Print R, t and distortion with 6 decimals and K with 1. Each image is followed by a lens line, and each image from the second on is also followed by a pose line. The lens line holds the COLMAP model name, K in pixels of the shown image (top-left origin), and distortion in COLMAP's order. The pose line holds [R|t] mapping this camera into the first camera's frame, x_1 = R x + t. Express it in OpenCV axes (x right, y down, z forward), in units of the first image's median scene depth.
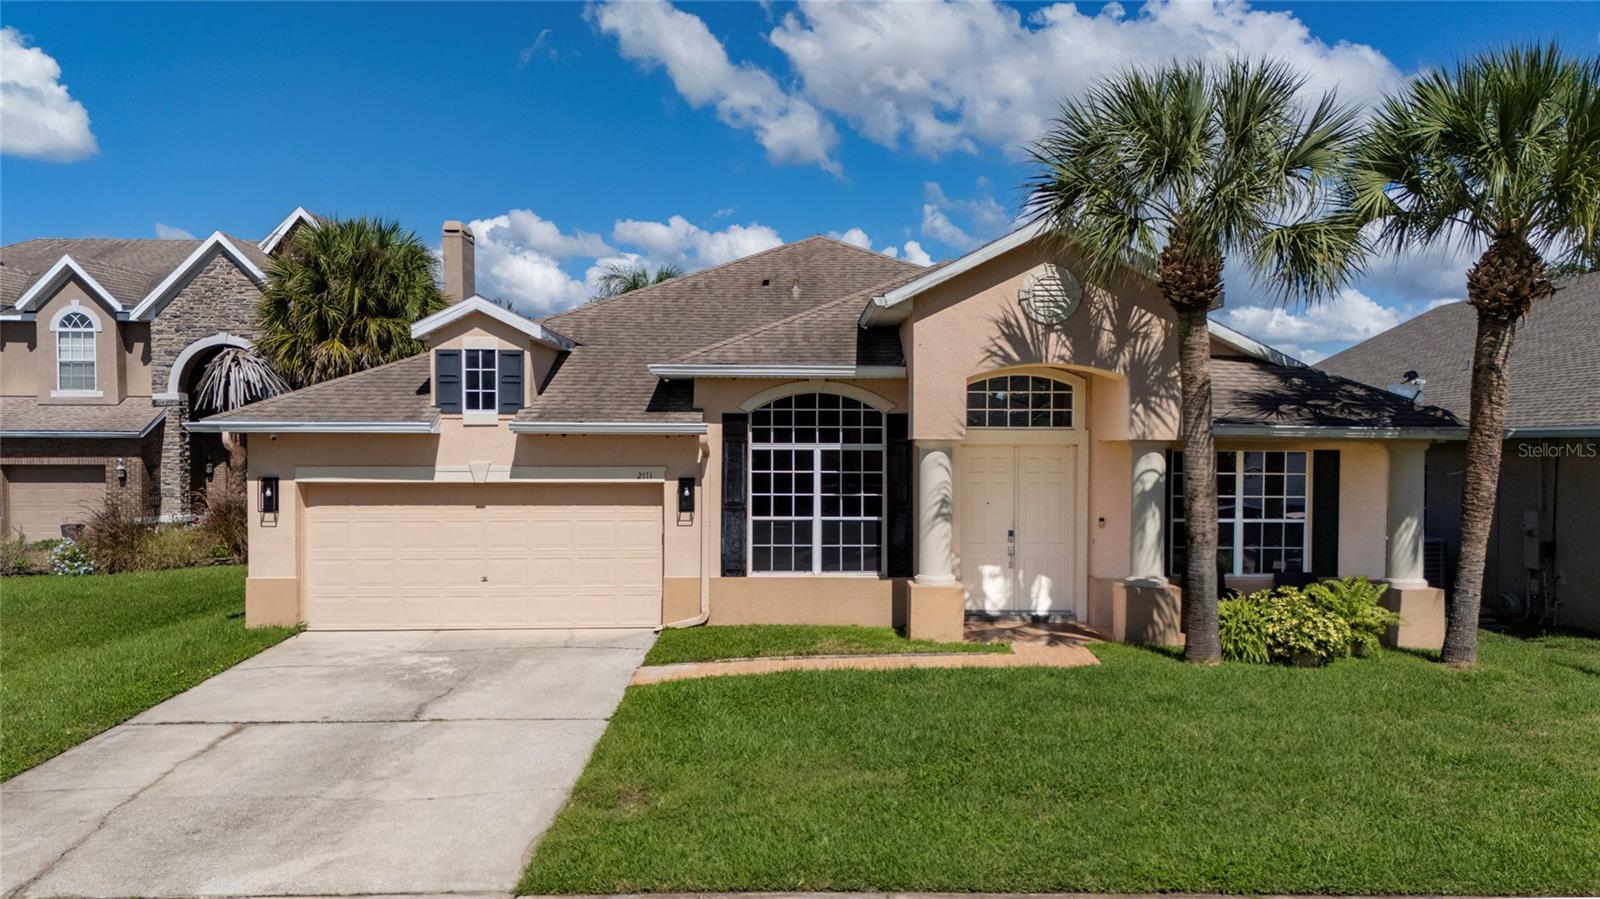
lens RADIAL K [[1166.7, 0, 803.5], [0, 1166.7, 453.8], [0, 0, 1]] dist [0.088748, -0.107187]
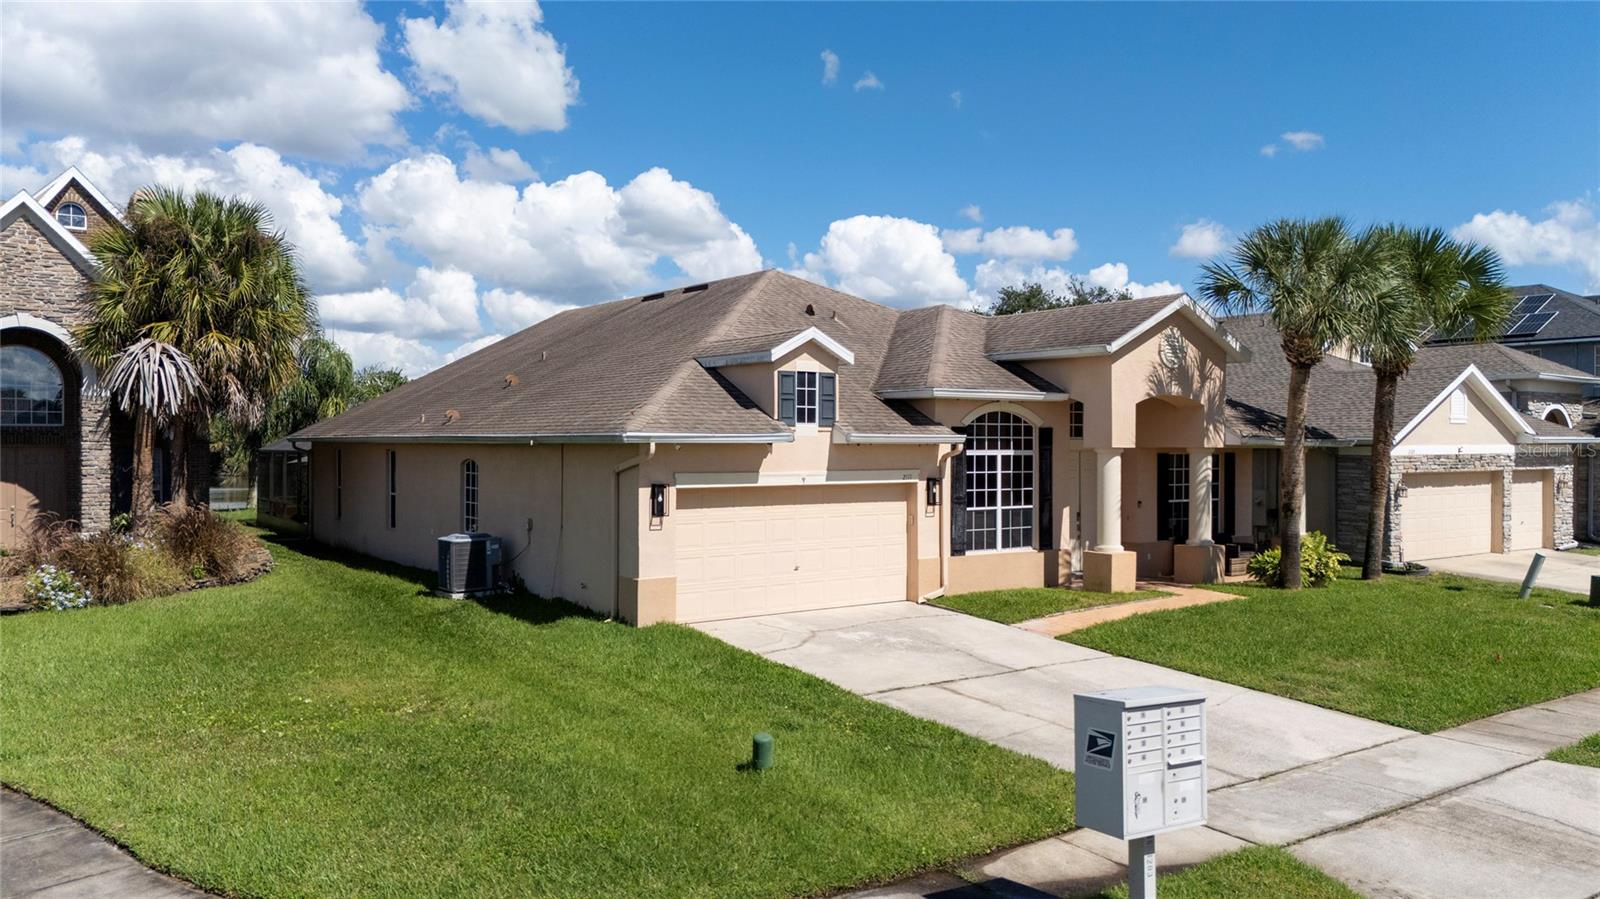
lens RADIAL K [[1166.7, 0, 803.5], [0, 1166.7, 453.8], [0, 0, 1]] dist [0.088748, -0.107187]
pose [[0.837584, -0.006708, 0.546267, -0.894345], [0.004677, 0.999976, 0.005110, -0.012641], [-0.546288, -0.001725, 0.837595, 0.028106]]
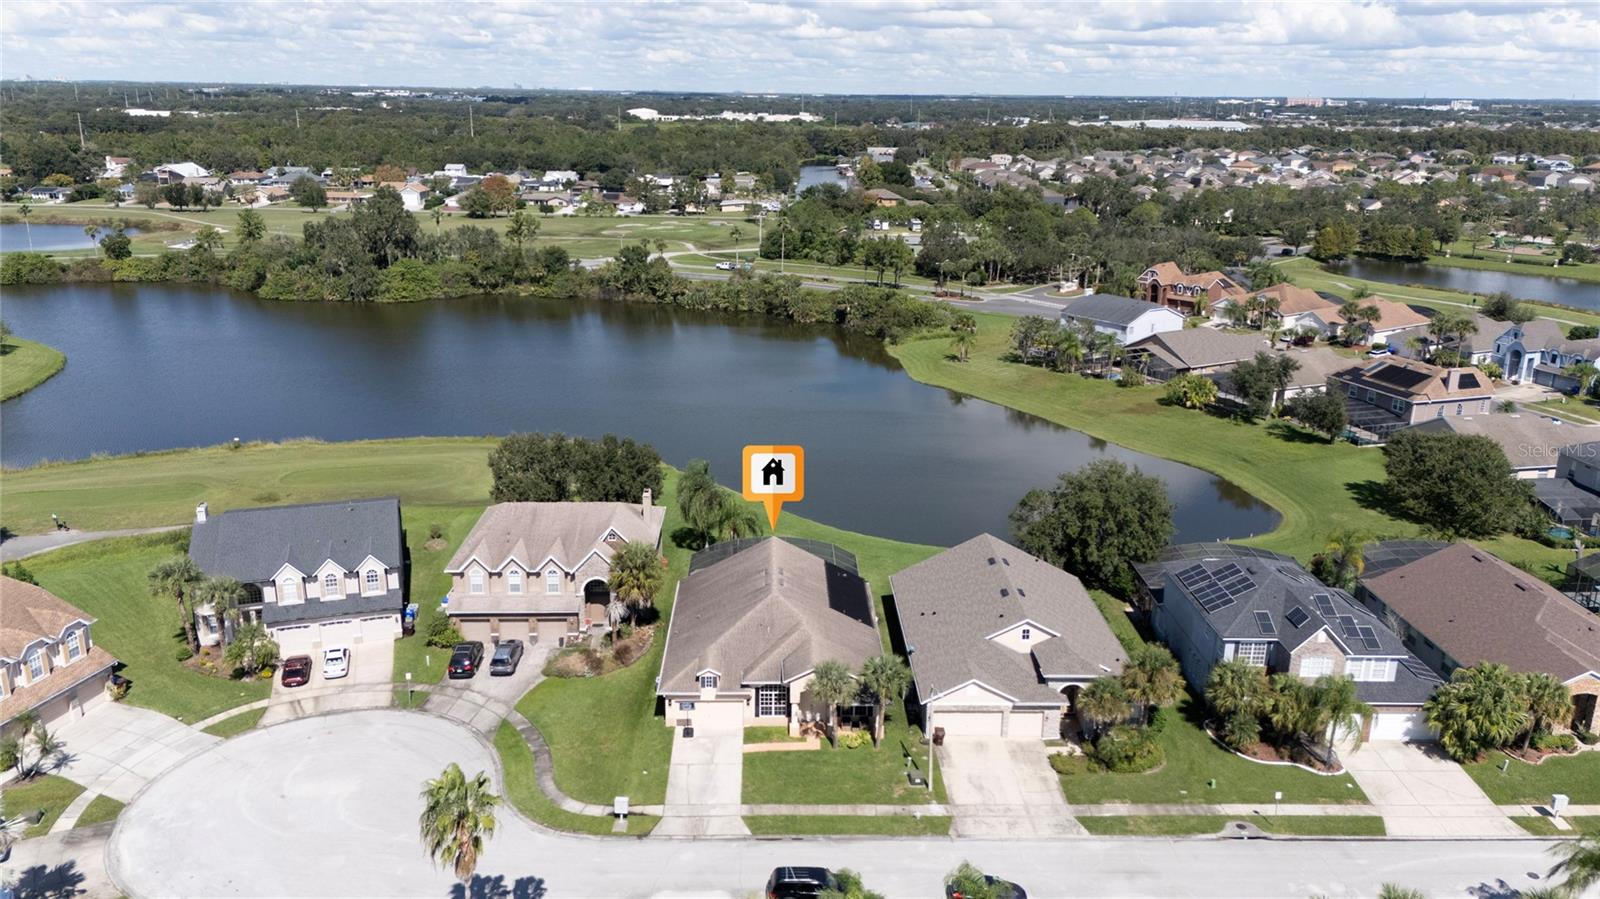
lens RADIAL K [[1166.7, 0, 803.5], [0, 1166.7, 453.8], [0, 0, 1]] dist [0.088748, -0.107187]
pose [[0.999918, 0.010454, -0.007354, 0.170471], [-0.007813, 0.955270, 0.295633, -2.529321], [0.010115, -0.295552, 0.955273, -3.589669]]
